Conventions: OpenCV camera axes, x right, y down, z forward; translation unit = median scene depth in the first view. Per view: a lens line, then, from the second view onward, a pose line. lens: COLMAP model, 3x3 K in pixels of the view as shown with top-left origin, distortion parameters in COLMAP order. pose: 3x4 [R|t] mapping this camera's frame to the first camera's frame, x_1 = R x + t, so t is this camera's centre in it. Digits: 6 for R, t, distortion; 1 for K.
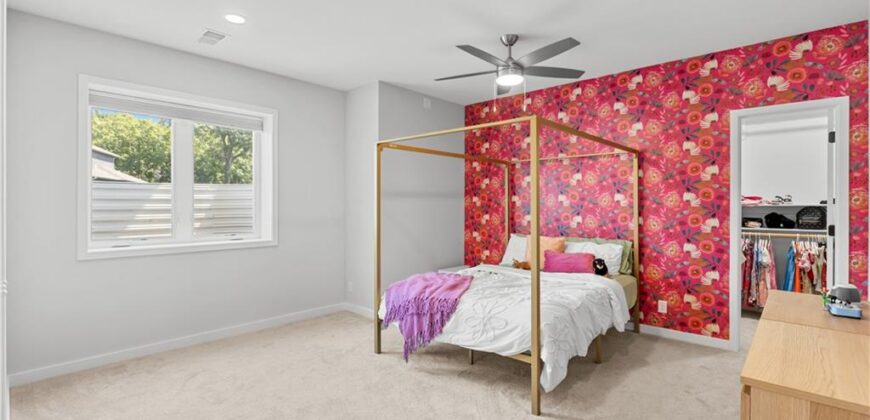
lens RADIAL K [[403.0, 0, 435.0], [0, 403.0, 210.0], [0, 0, 1]] dist [0.000510, 0.000030]
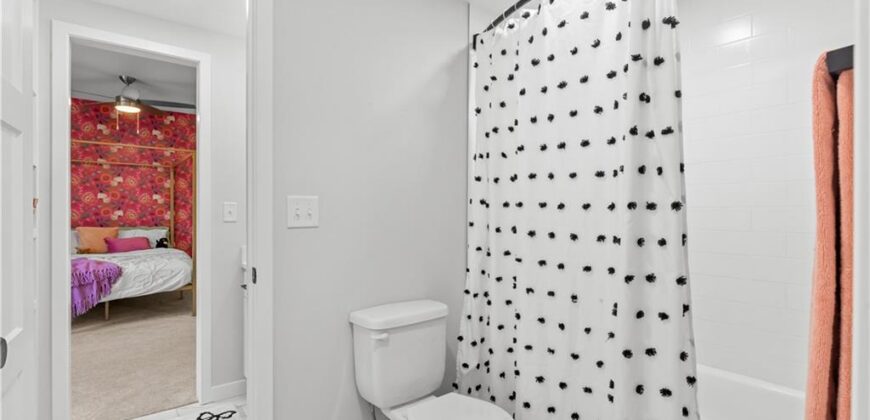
lens RADIAL K [[403.0, 0, 435.0], [0, 403.0, 210.0], [0, 0, 1]] dist [0.000510, 0.000030]
pose [[0.159448, 0.005093, 0.987193, -0.810476], [0.011730, 0.999906, -0.007054, 0.037137], [-0.987137, 0.012704, 0.159373, -0.199819]]
